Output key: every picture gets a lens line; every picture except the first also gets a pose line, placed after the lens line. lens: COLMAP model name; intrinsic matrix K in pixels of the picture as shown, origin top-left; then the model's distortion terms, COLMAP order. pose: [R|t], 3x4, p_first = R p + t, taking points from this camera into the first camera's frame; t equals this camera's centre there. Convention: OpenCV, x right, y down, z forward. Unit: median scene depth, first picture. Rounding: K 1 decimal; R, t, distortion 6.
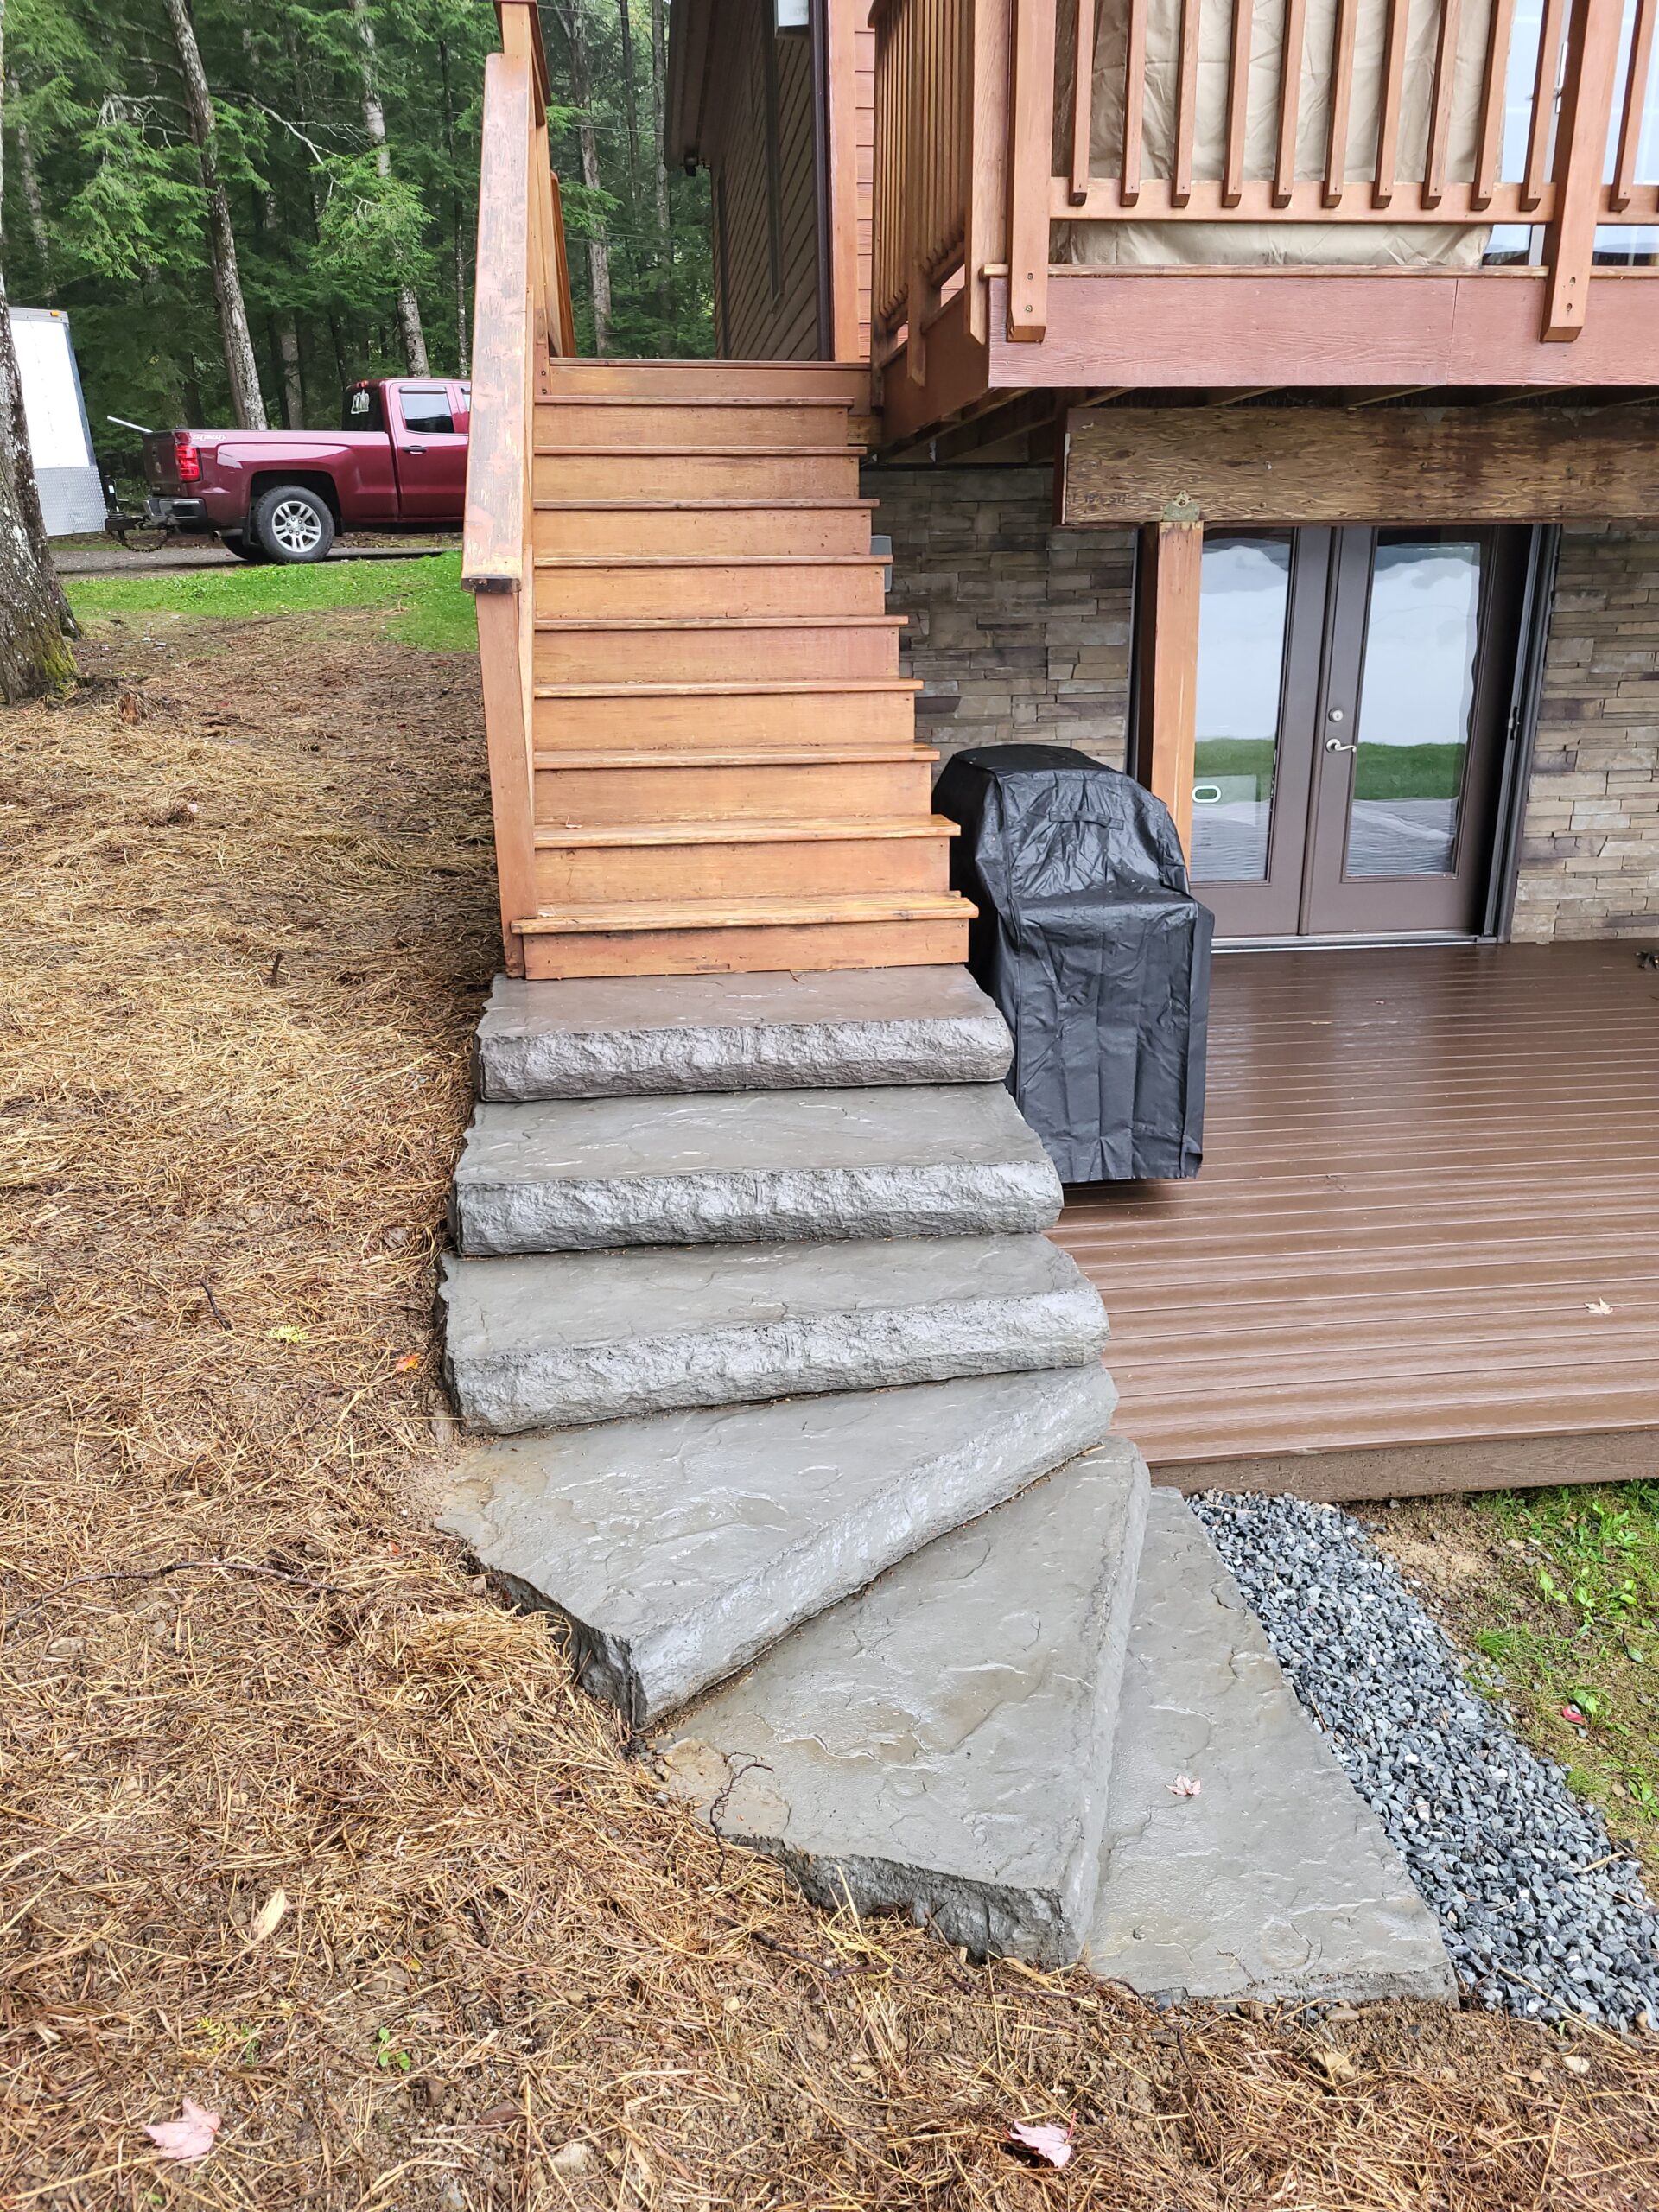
lens RADIAL K [[1678.3, 0, 830.2], [0, 1678.3, 1117.8], [0, 0, 1]] dist [0.053414, -0.040615]
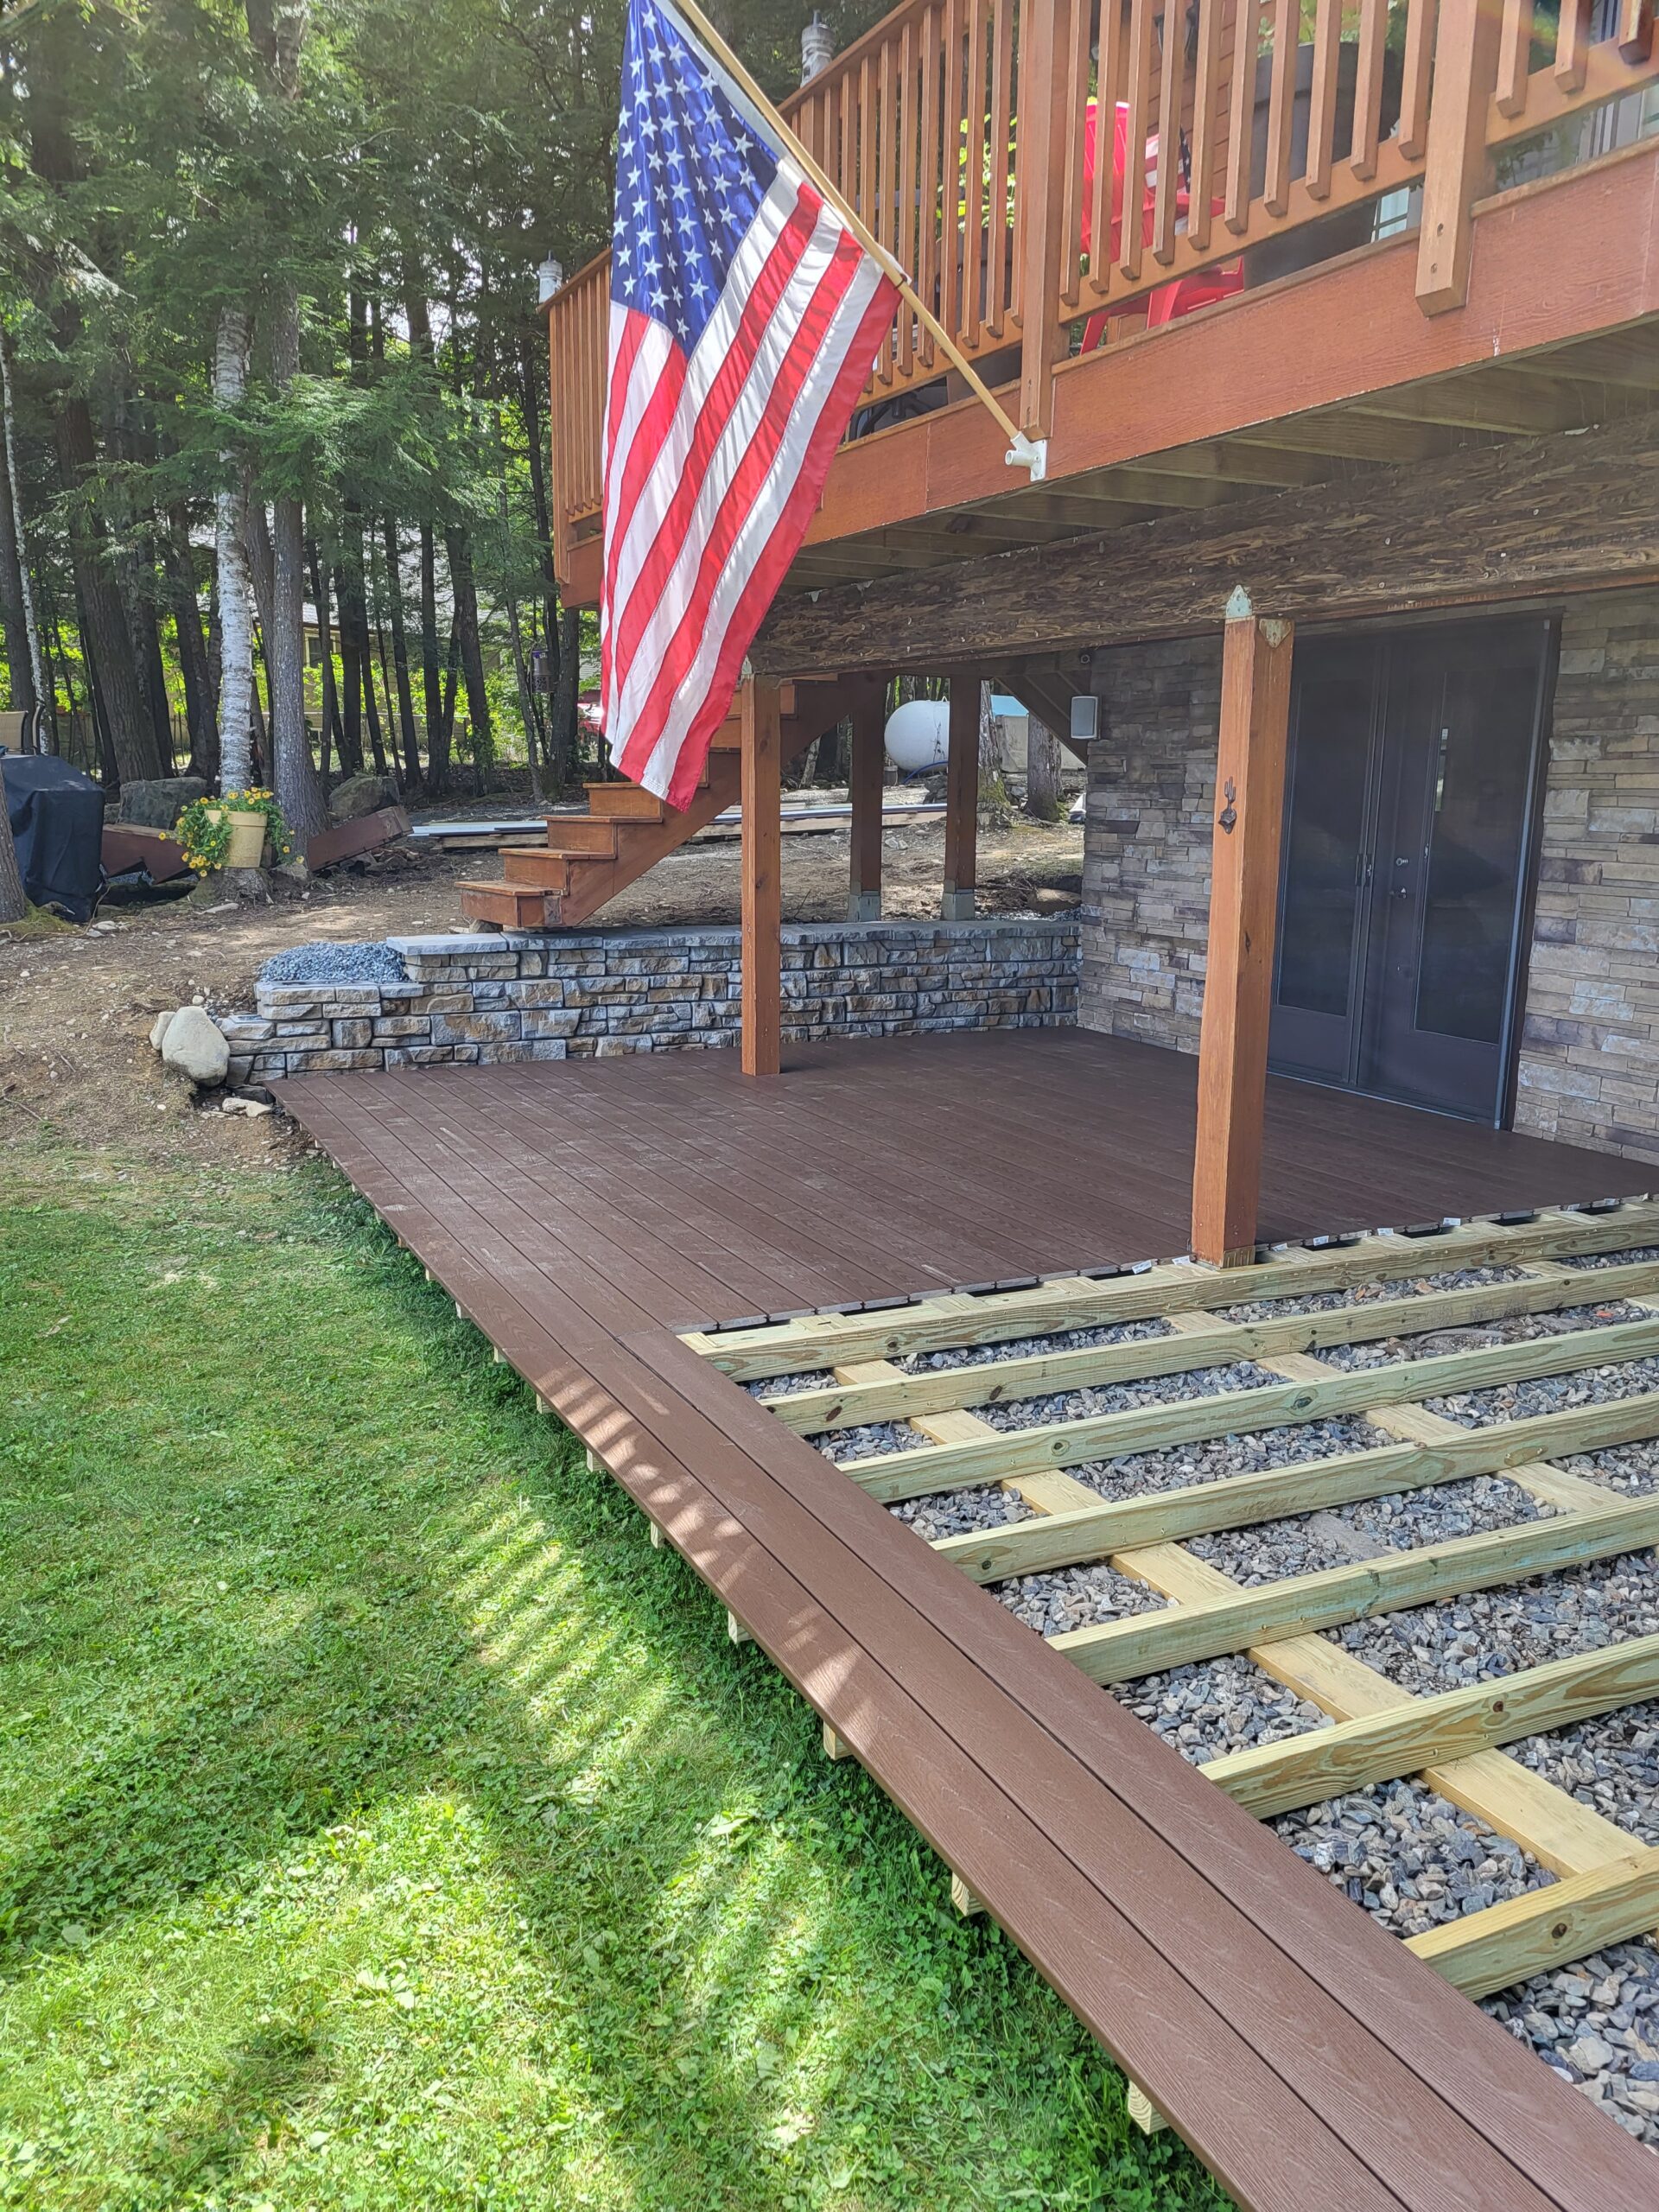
lens RADIAL K [[1678.3, 0, 854.2], [0, 1678.3, 1119.7], [0, 0, 1]] dist [0.053414, -0.040615]
pose [[0.350811, 0.200080, -0.914822, 1.143673], [-0.310379, 0.946532, 0.087993, -0.085546], [0.883514, 0.253072, 0.394154, 0.377625]]
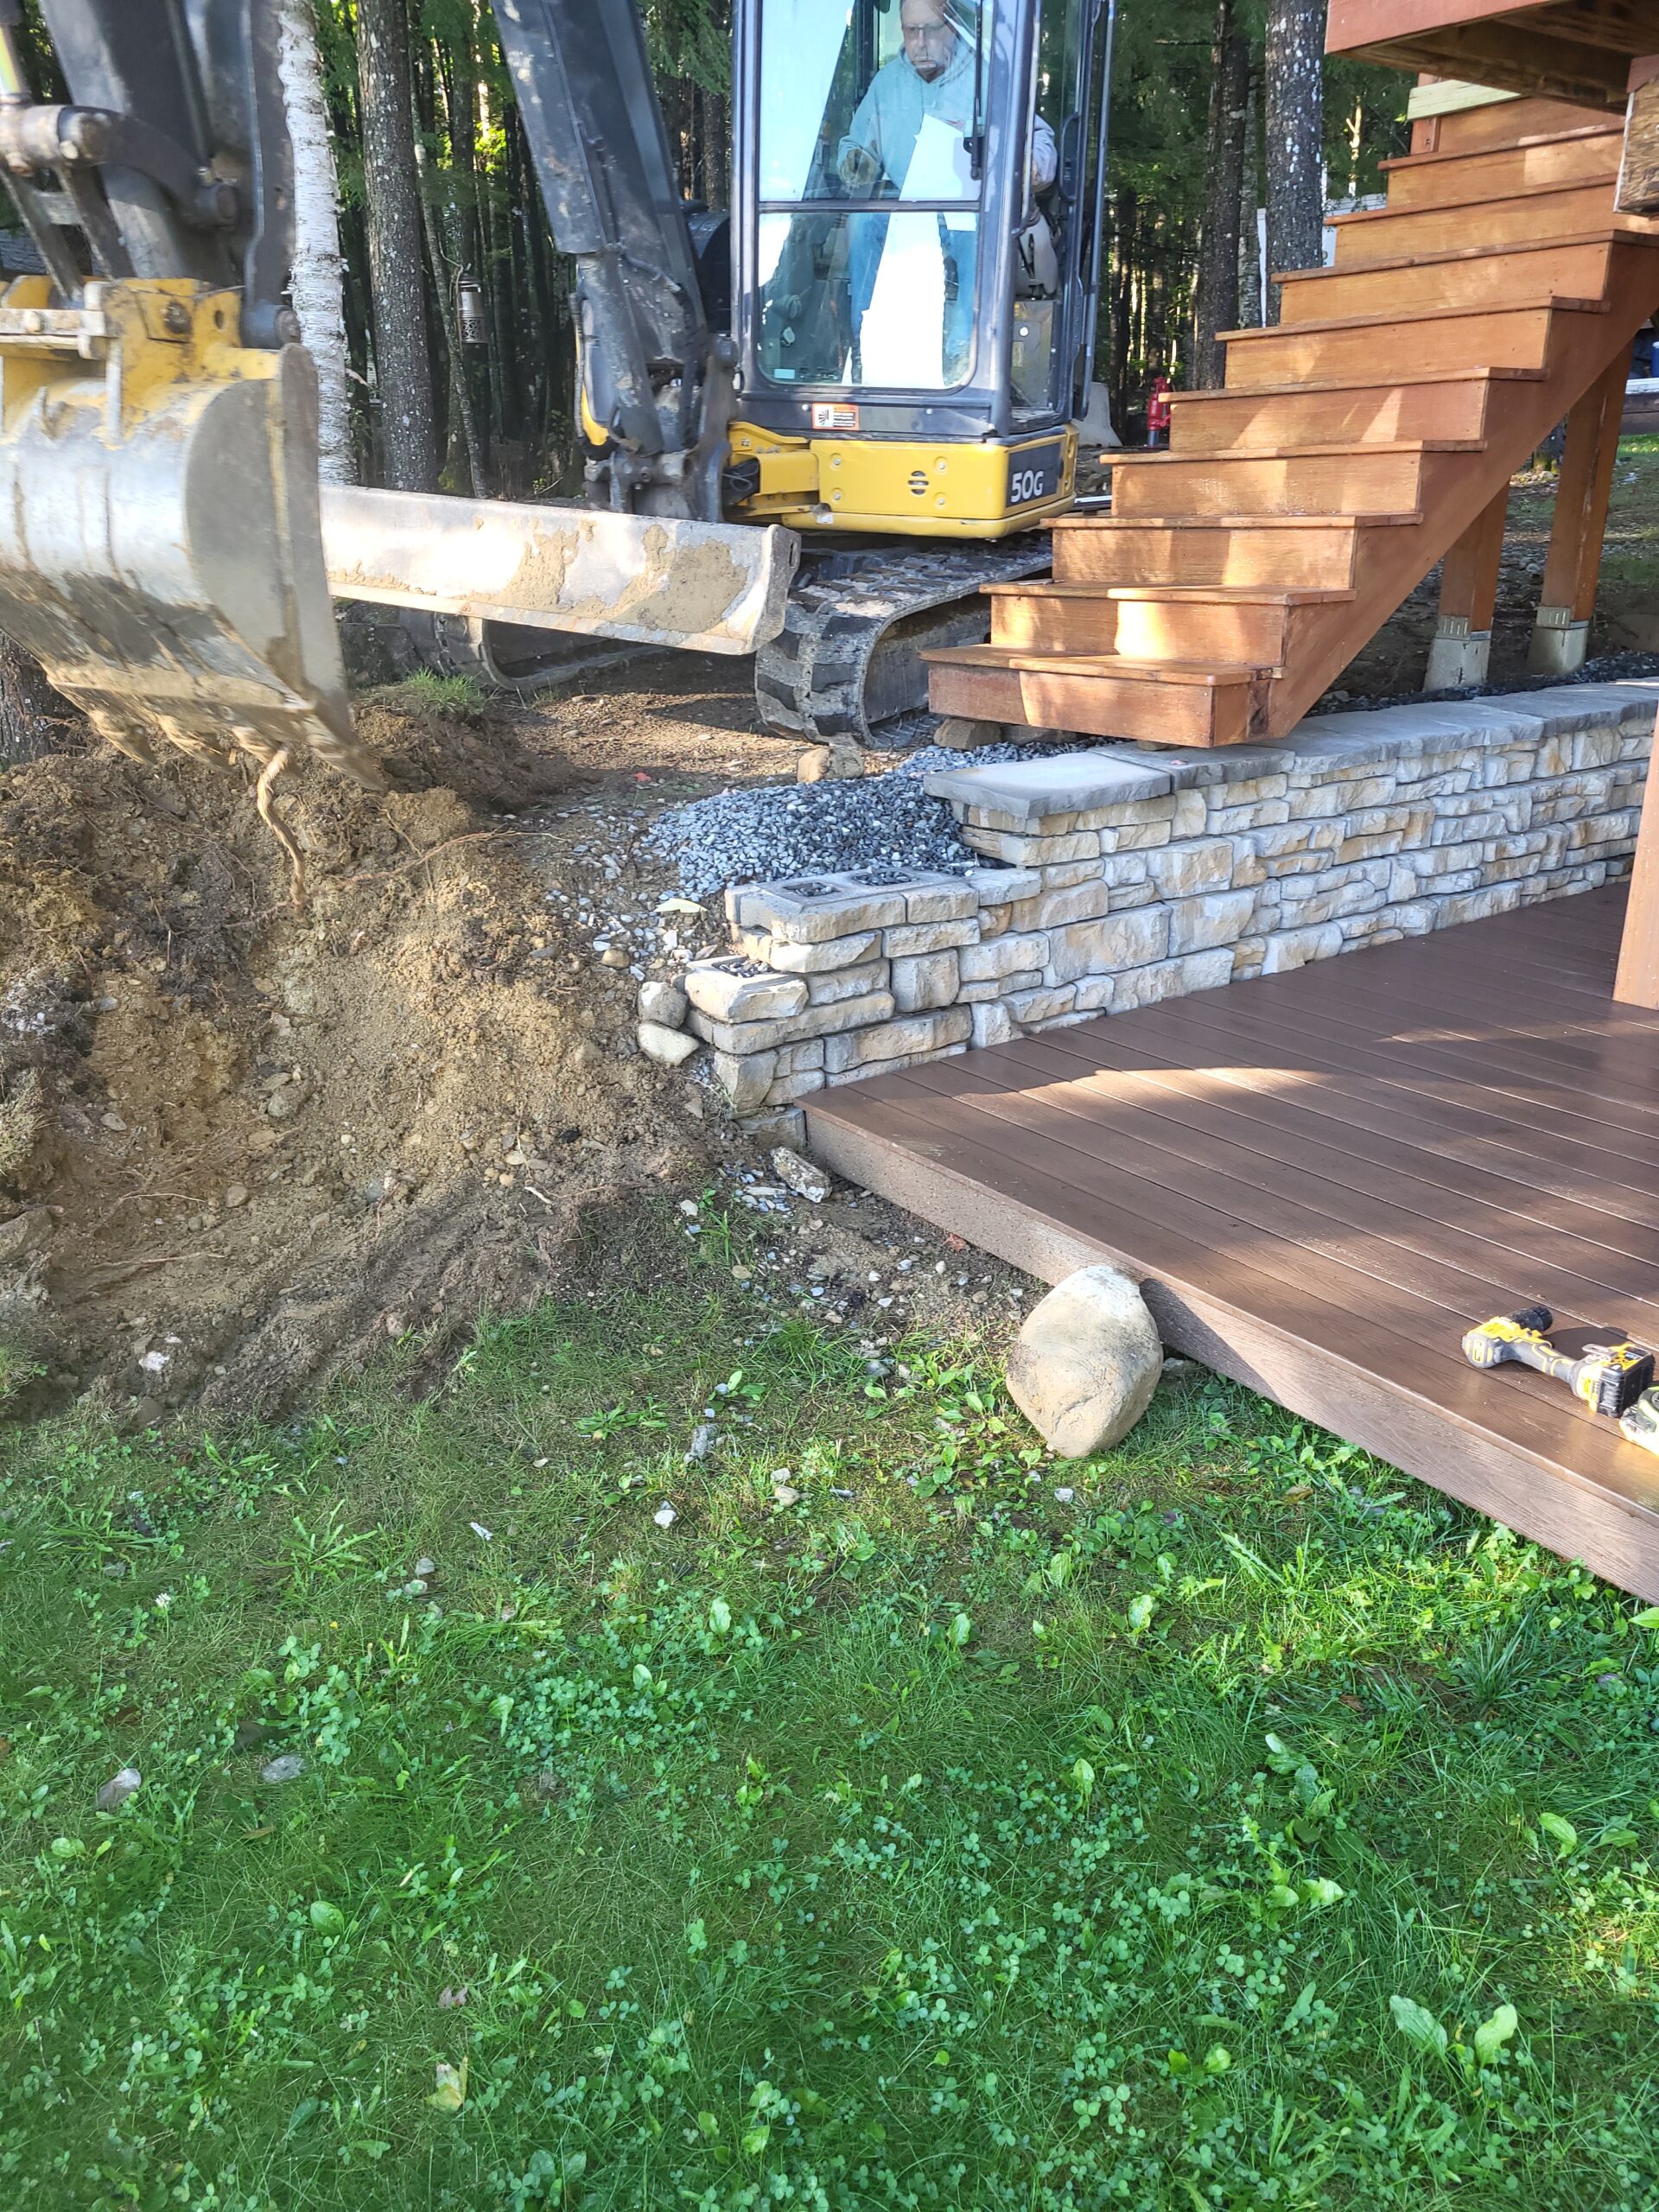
lens RADIAL K [[1678.3, 0, 854.5], [0, 1678.3, 1113.4], [0, 0, 1]] dist [0.053414, -0.040615]
pose [[0.499229, 0.317902, -0.806045, 0.486109], [-0.273853, 0.940468, 0.201306, -0.007582], [0.822055, 0.120240, 0.556567, 0.194234]]
